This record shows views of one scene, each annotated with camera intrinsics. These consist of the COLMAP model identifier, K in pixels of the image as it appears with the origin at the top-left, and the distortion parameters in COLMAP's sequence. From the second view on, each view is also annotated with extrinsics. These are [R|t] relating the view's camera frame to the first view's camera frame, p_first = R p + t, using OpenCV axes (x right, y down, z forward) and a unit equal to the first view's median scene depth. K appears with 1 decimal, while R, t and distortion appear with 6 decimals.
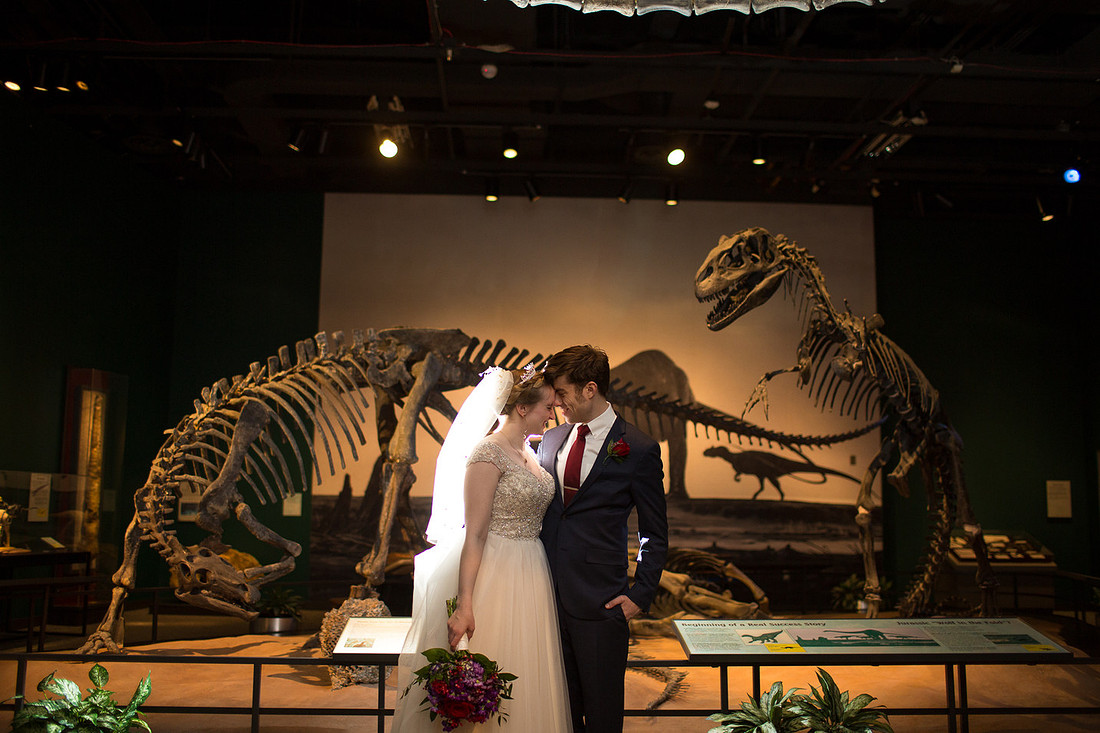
lens RADIAL K [[1105.6, 0, 574.2], [0, 1105.6, 388.0], [0, 0, 1]] dist [-0.061118, 0.000000]
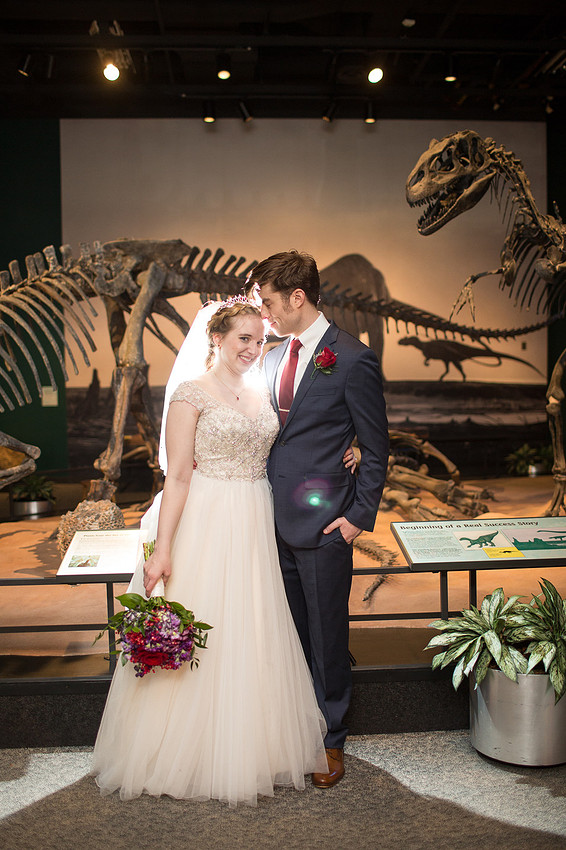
lens RADIAL K [[854.3, 0, 299.3], [0, 854.3, 452.4], [0, 0, 1]] dist [-0.061118, 0.000000]
pose [[0.999625, -0.025126, 0.010872, -0.002398], [0.022564, 0.981018, 0.192600, -0.006628], [-0.015505, -0.192283, 0.981217, 0.143175]]
